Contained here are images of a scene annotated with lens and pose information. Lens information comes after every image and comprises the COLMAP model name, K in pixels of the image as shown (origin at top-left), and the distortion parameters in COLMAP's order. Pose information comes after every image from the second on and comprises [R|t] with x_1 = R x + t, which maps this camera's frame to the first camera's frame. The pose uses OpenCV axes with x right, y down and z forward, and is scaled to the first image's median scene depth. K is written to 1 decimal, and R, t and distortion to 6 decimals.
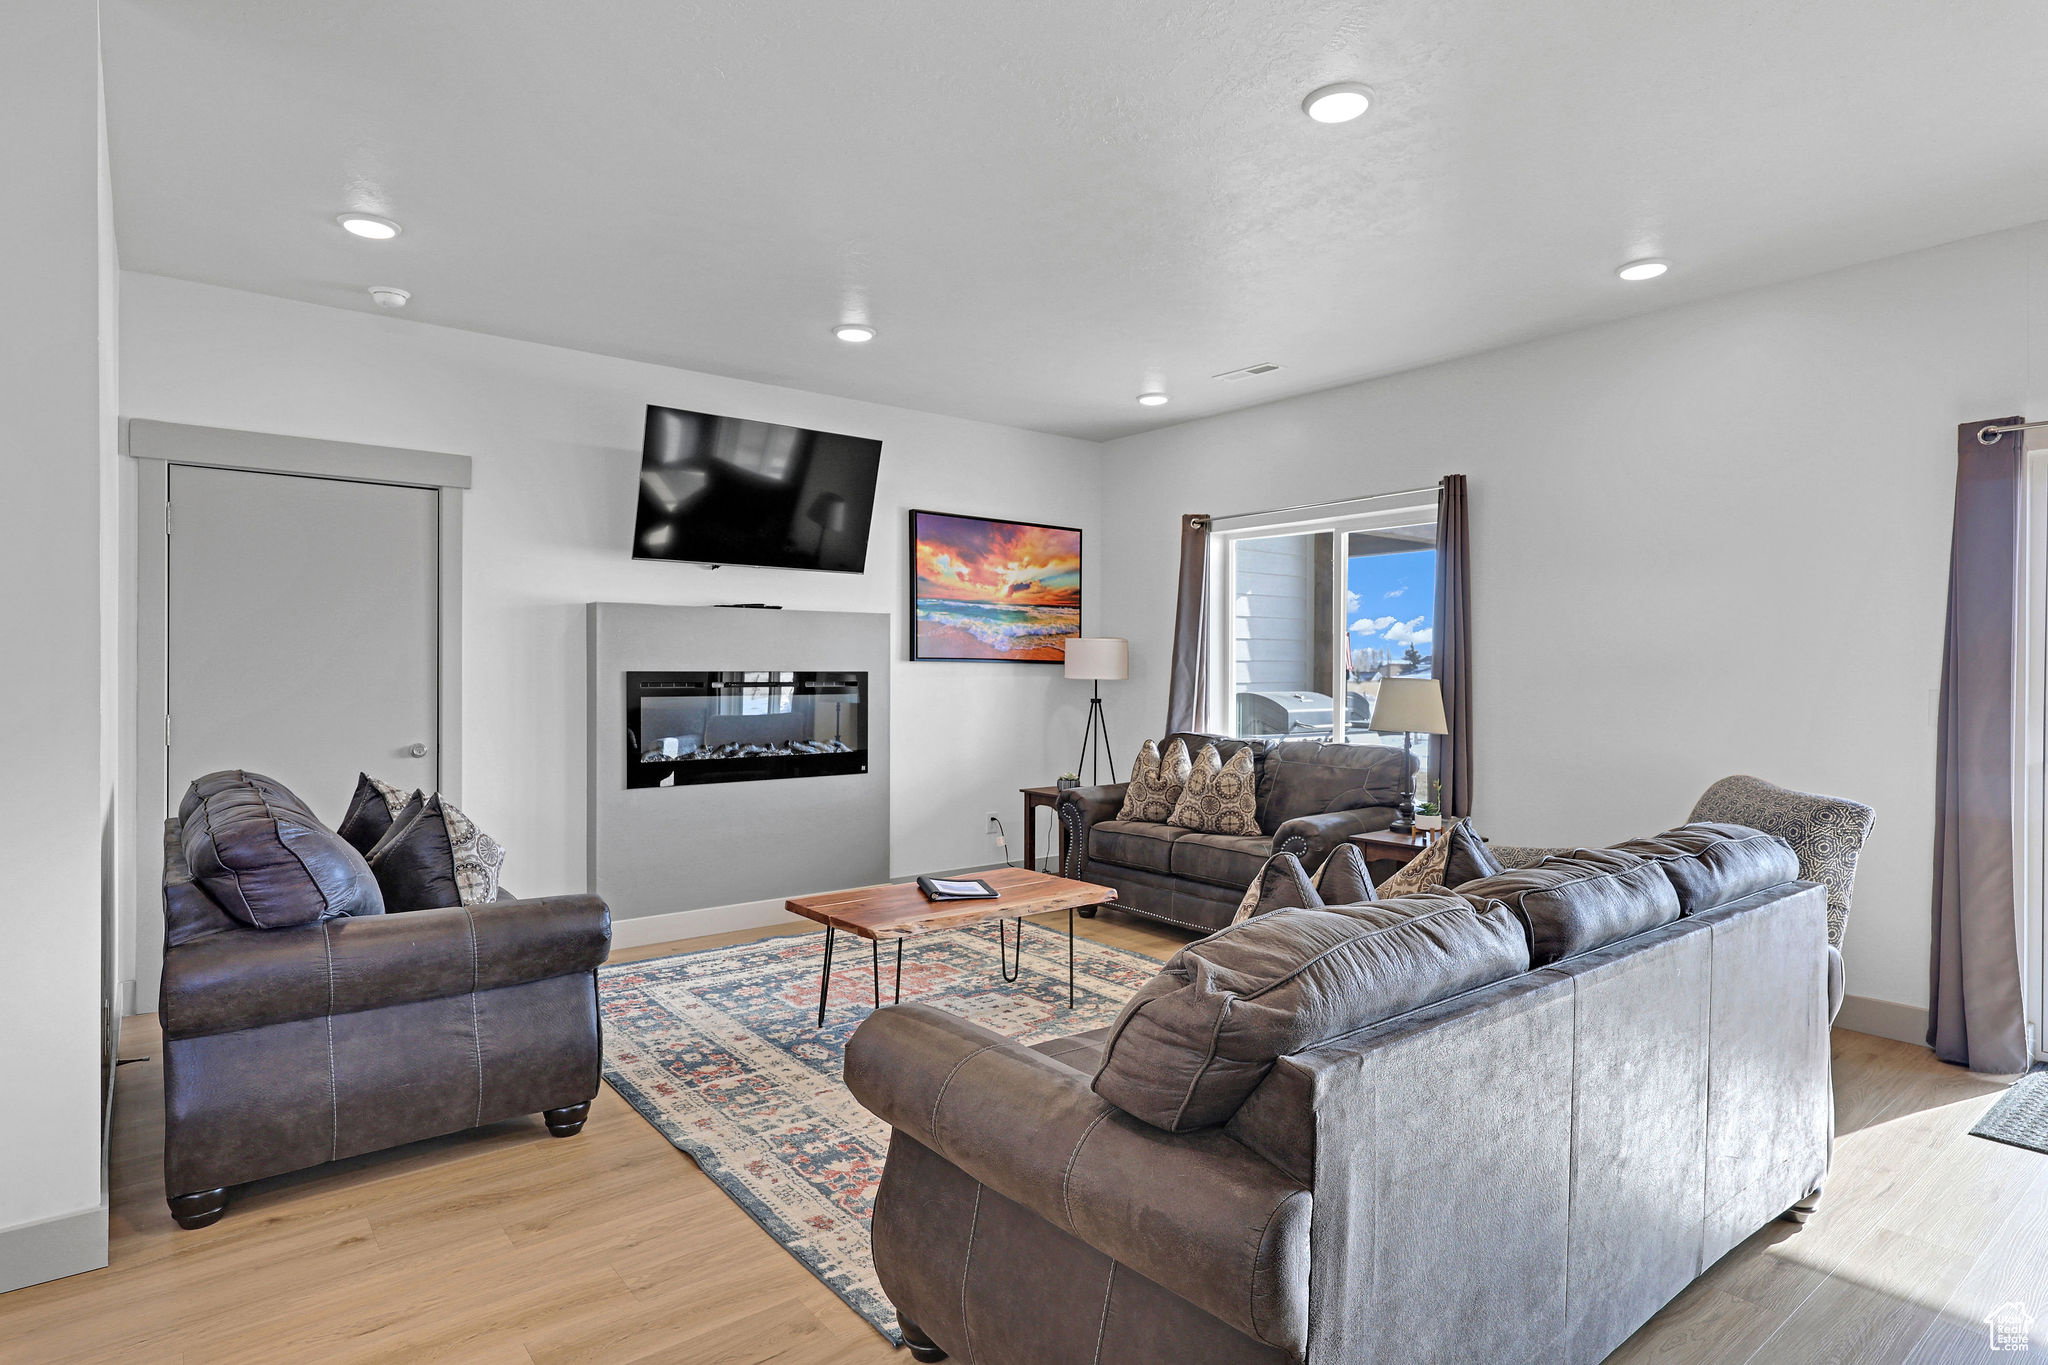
lens RADIAL K [[1079.0, 0, 1017.8], [0, 1079.0, 677.9], [0, 0, 1]] dist [0.000614, -0.000100]
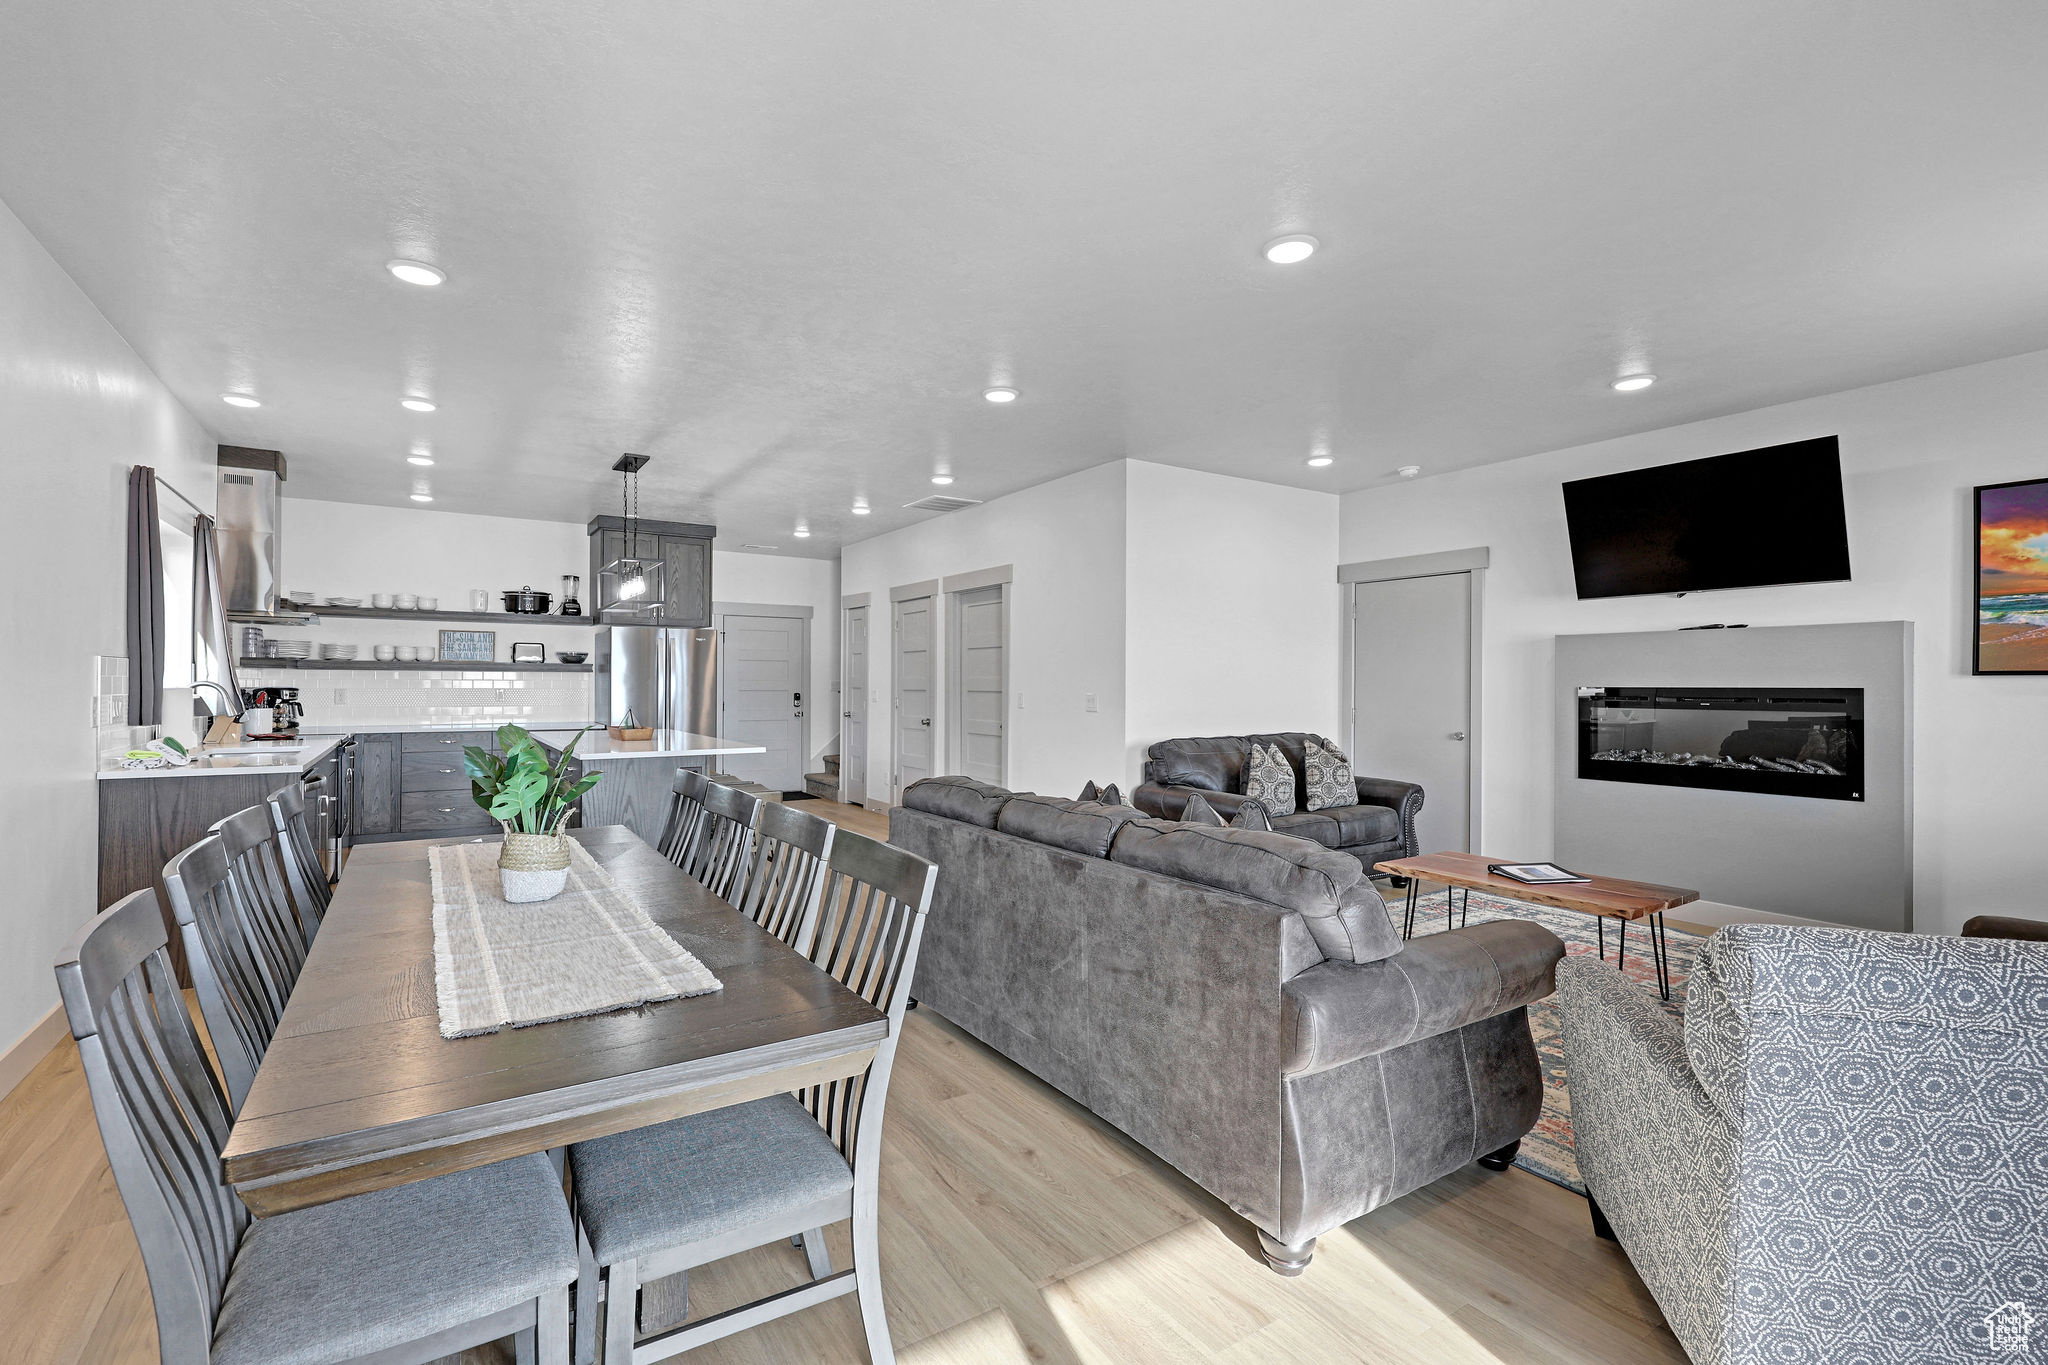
lens RADIAL K [[939.1, 0, 1024.0], [0, 939.1, 682.5], [0, 0, 1]] dist [-0.002108, -0.000124]
pose [[-0.099334, -0.004582, -0.995044, 0.761560], [-0.011607, 0.999927, -0.003446, 0.000270], [0.994986, 0.011208, -0.099380, 0.414979]]
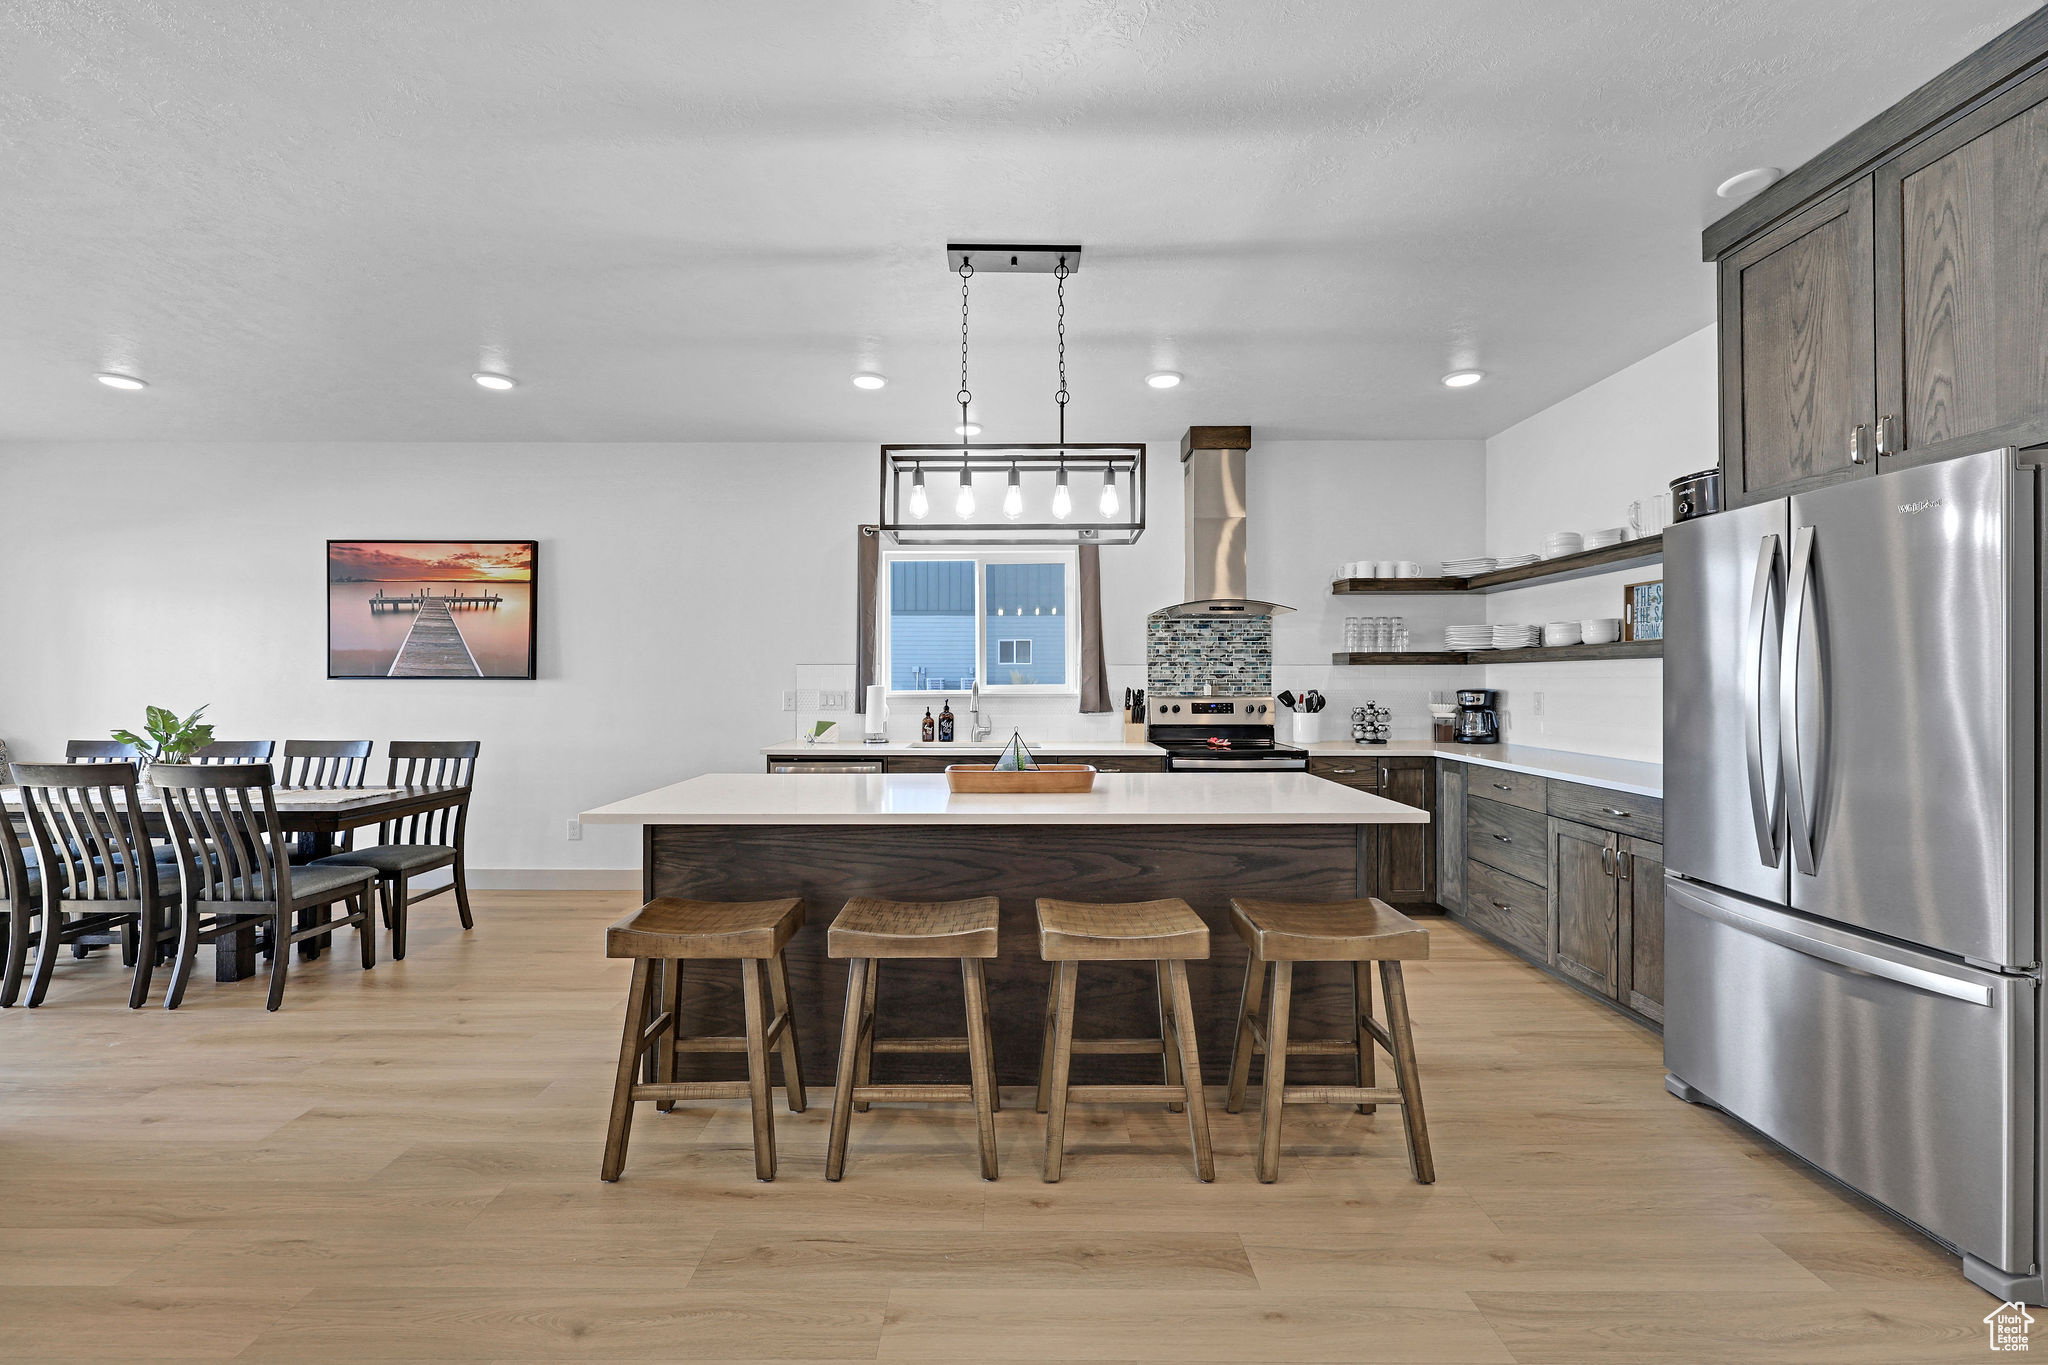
lens RADIAL K [[820.2, 0, 1017.2], [0, 820.2, 678.6], [0, 0, 1]] dist [0.000051, -0.000301]
pose [[-0.781219, -0.001197, 0.624255, -0.648623], [0.003216, 0.999977, 0.005942, -0.003080], [-0.624248, 0.006649, -0.781198, 0.219365]]
